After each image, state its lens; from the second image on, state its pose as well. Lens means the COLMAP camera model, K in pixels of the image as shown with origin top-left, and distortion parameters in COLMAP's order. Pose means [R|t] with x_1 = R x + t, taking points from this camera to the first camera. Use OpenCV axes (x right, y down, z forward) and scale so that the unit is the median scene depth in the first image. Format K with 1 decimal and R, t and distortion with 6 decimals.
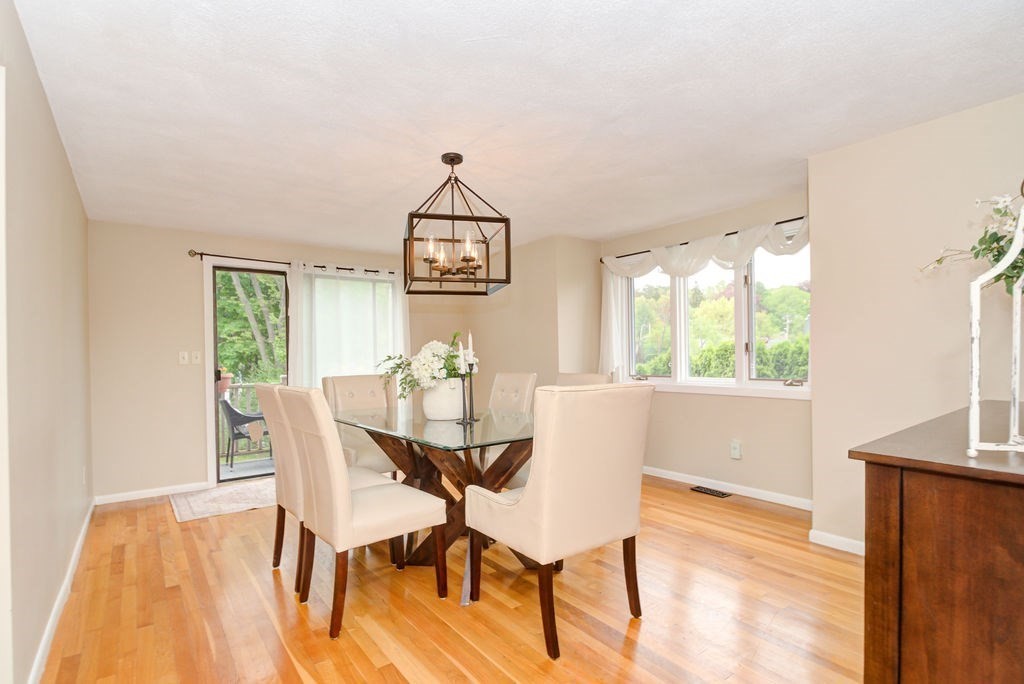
lens RADIAL K [[528.7, 0, 509.6], [0, 528.7, 378.4], [0, 0, 1]] dist [0.003828, 0.001237]
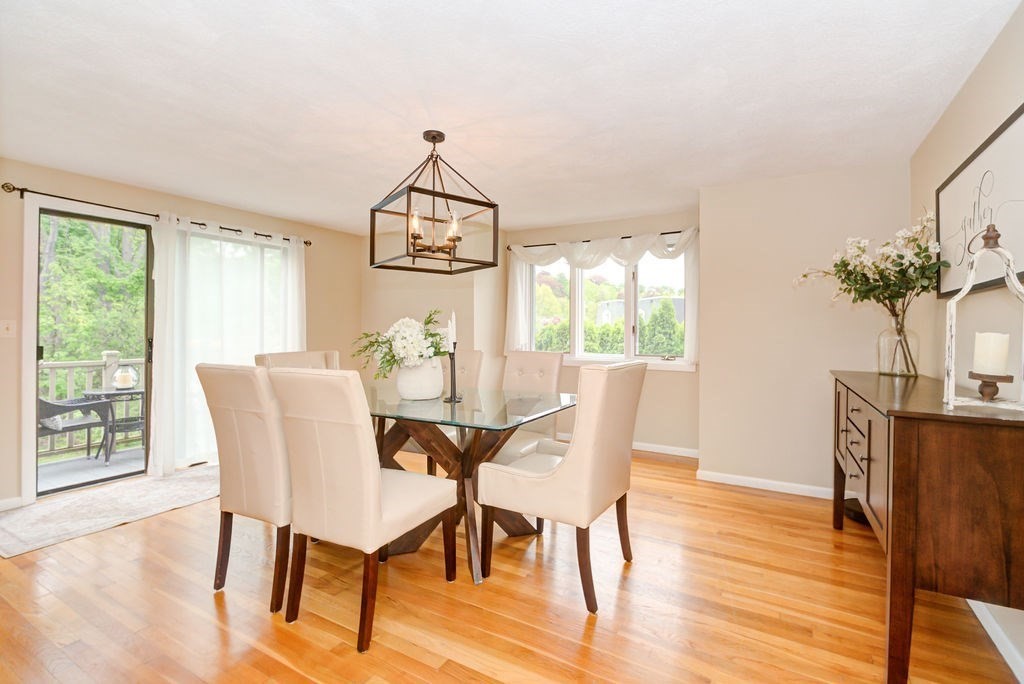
lens RADIAL K [[489.7, 0, 512.0], [0, 489.7, 342.0], [0, 0, 1]] dist [-0.000571, -0.001068]
pose [[0.894319, 0.005883, 0.447391, -0.386781], [0.001440, 0.999871, -0.016025, -0.012992], [-0.447427, 0.014976, 0.894195, 0.115017]]
